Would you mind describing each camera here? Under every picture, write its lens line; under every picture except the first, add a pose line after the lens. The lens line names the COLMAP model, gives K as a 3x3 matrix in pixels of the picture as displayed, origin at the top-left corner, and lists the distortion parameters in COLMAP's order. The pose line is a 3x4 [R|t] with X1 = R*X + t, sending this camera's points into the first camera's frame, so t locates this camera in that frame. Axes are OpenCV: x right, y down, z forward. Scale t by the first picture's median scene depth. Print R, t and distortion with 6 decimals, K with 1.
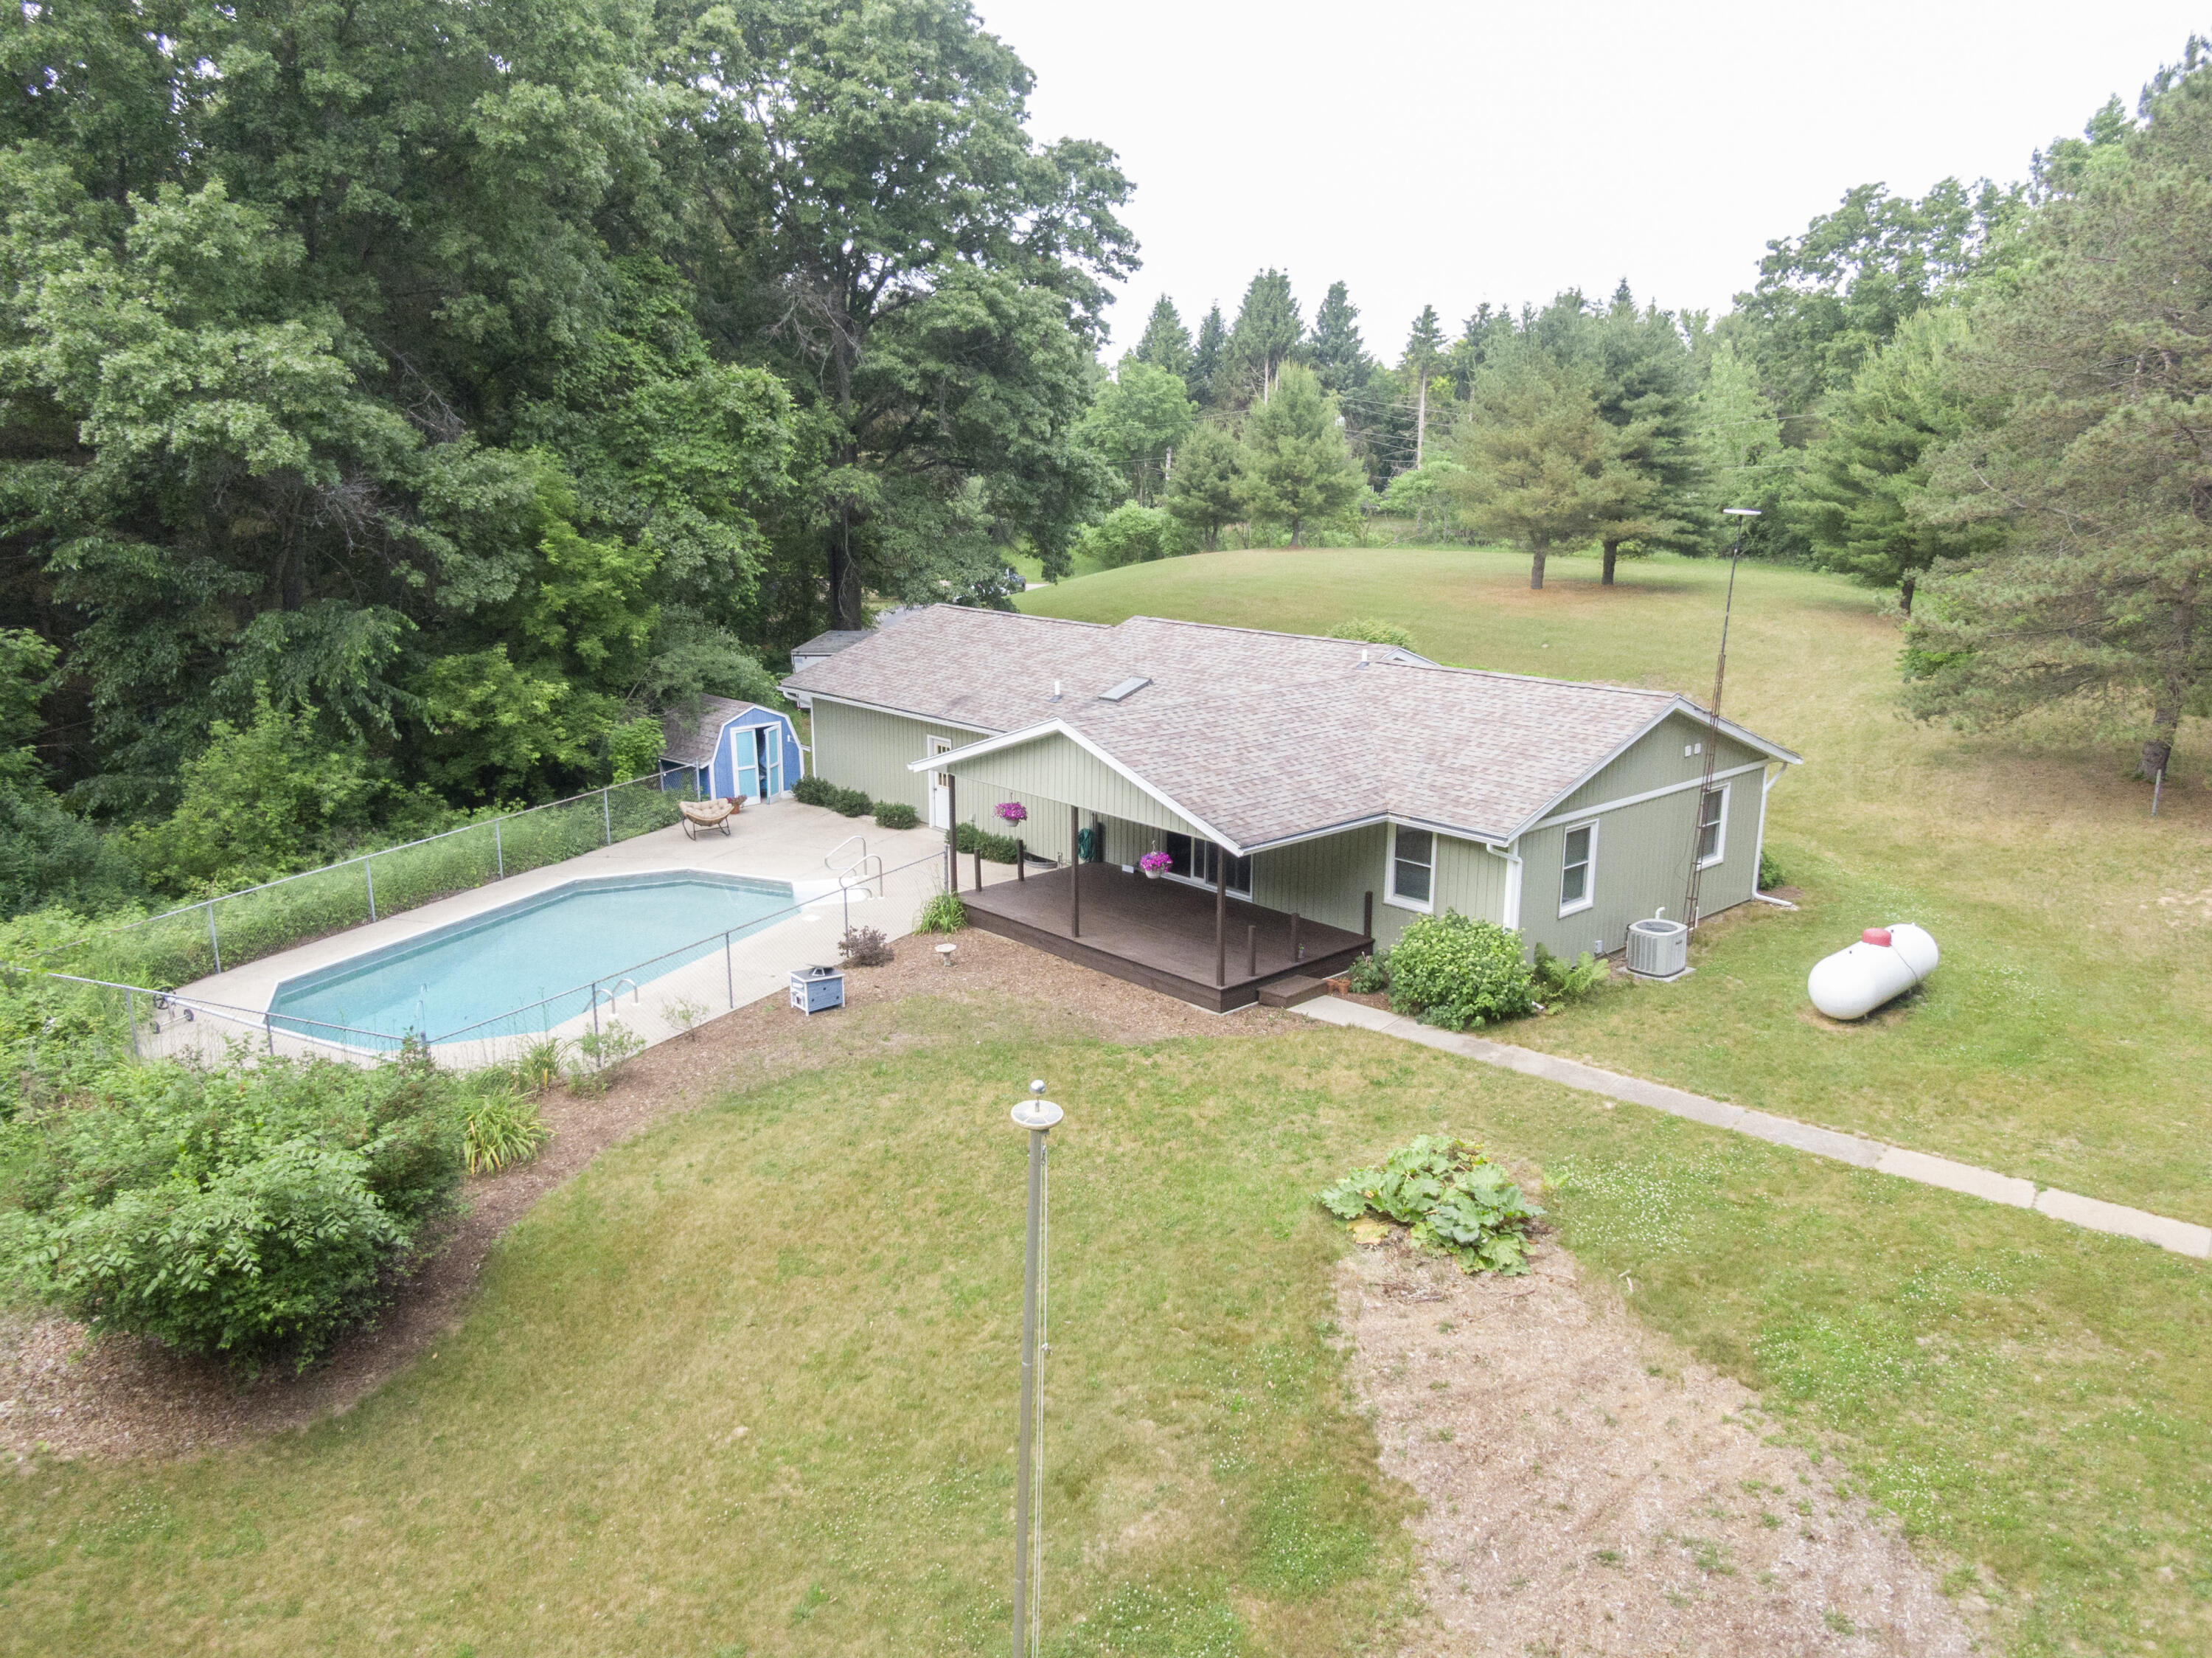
lens RADIAL K [[1598.9, 0, 1106.0], [0, 1598.9, 829.0], [0, 0, 1]] dist [0.064473, -0.099966]
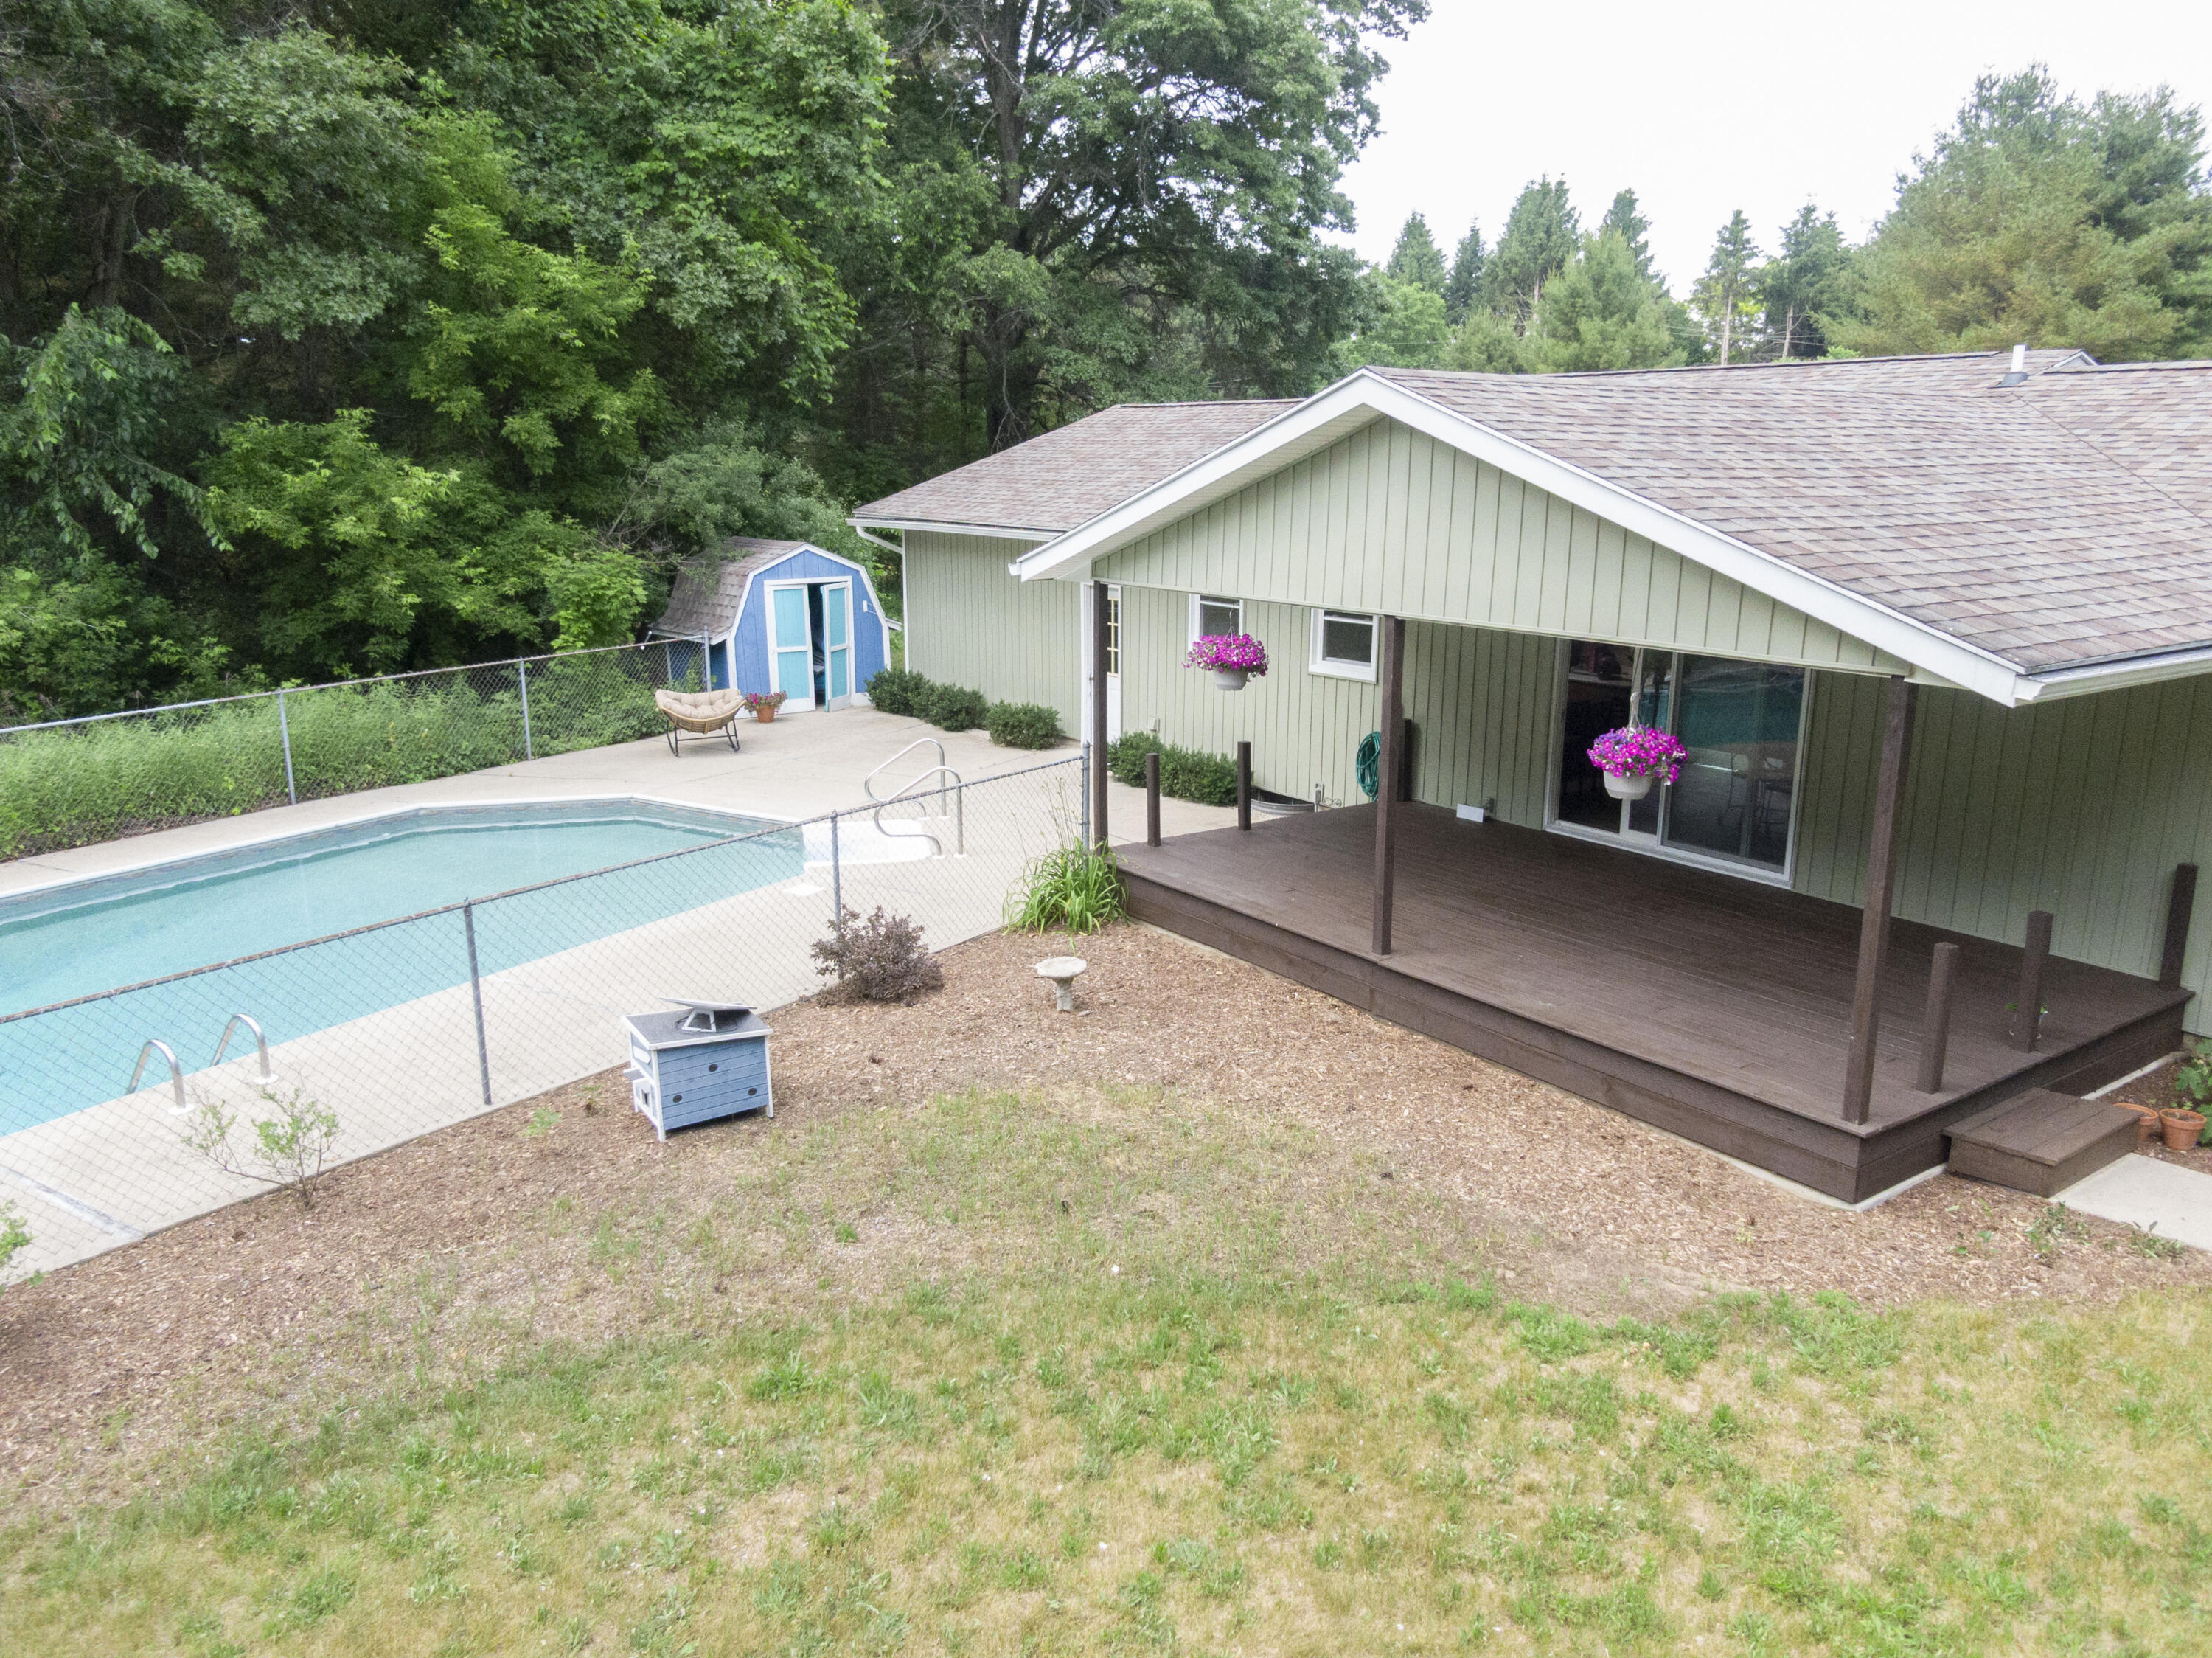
lens RADIAL K [[1598.9, 0, 1106.0], [0, 1598.9, 829.0], [0, 0, 1]] dist [0.064473, -0.099966]
pose [[0.991211, 0.030480, -0.128731, -0.027656], [-0.031060, 0.999514, -0.002502, 0.029315], [0.128592, 0.006478, 0.991676, 0.440125]]
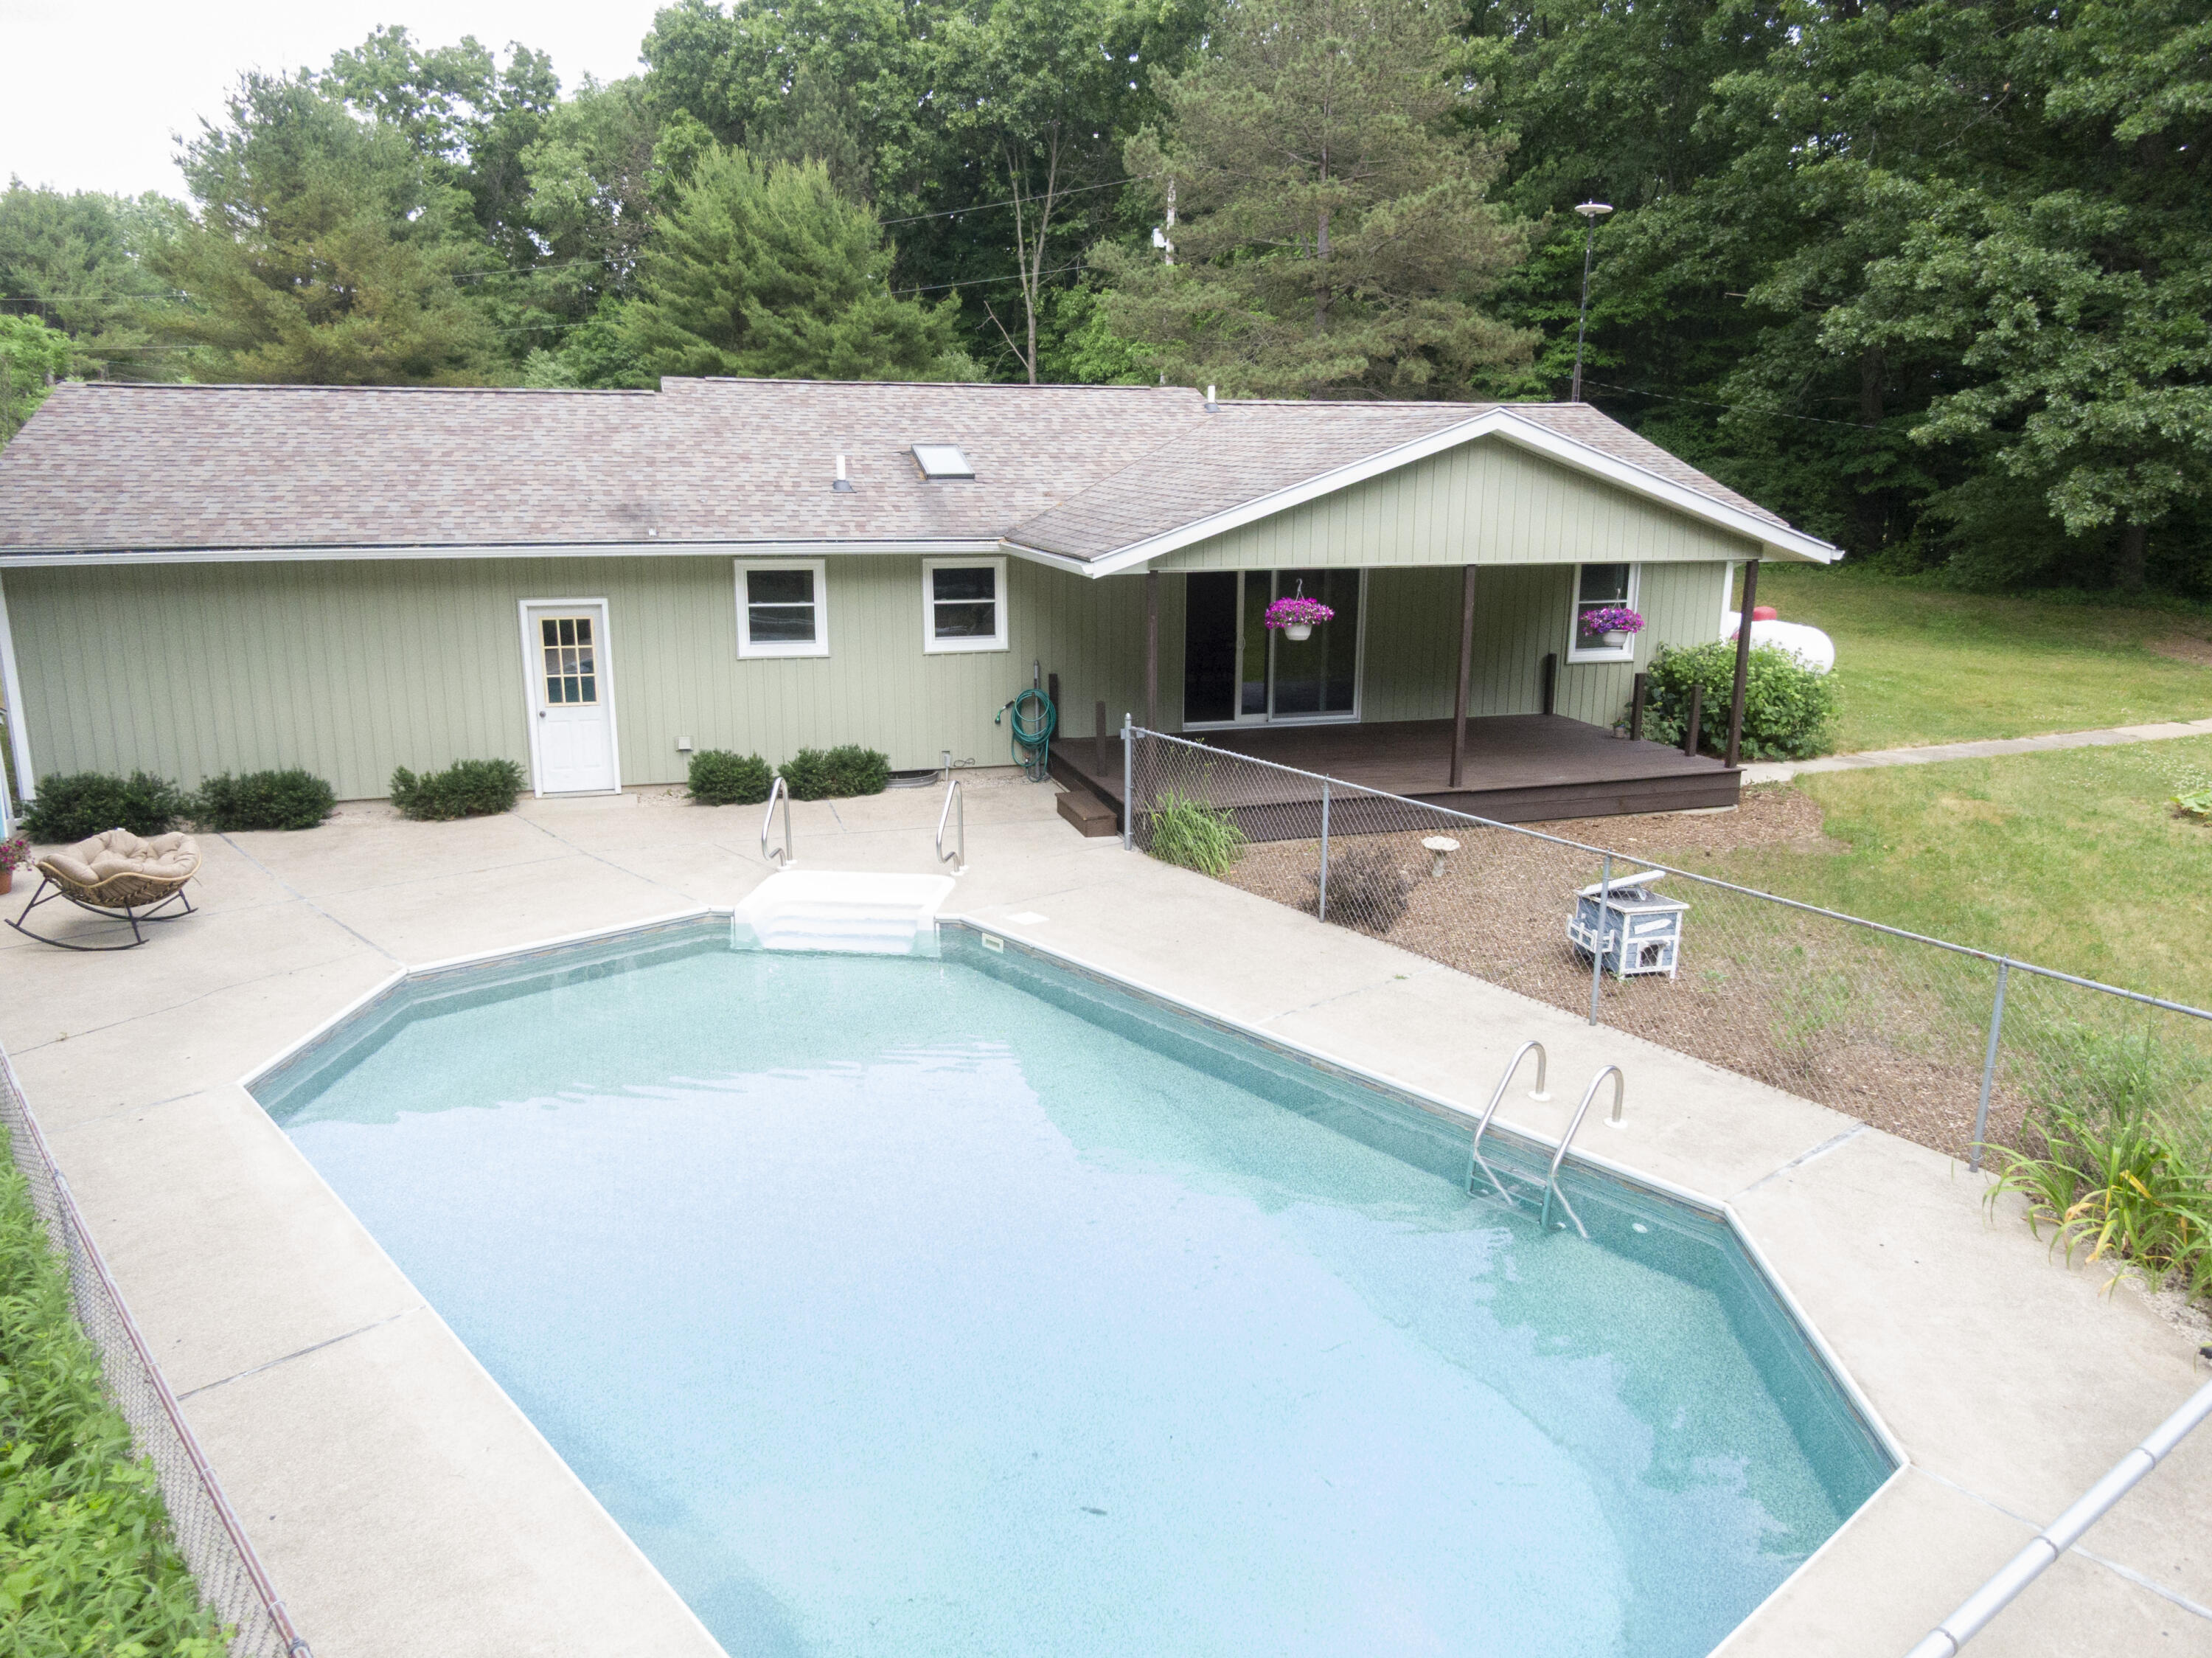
lens RADIAL K [[1598.9, 0, 1106.0], [0, 1598.9, 829.0], [0, 0, 1]] dist [0.064473, -0.099966]
pose [[0.413506, -0.210403, 0.885858, -0.466477], [0.207608, 0.969092, 0.133263, -0.019880], [-0.886517, 0.128806, 0.444406, 0.633095]]
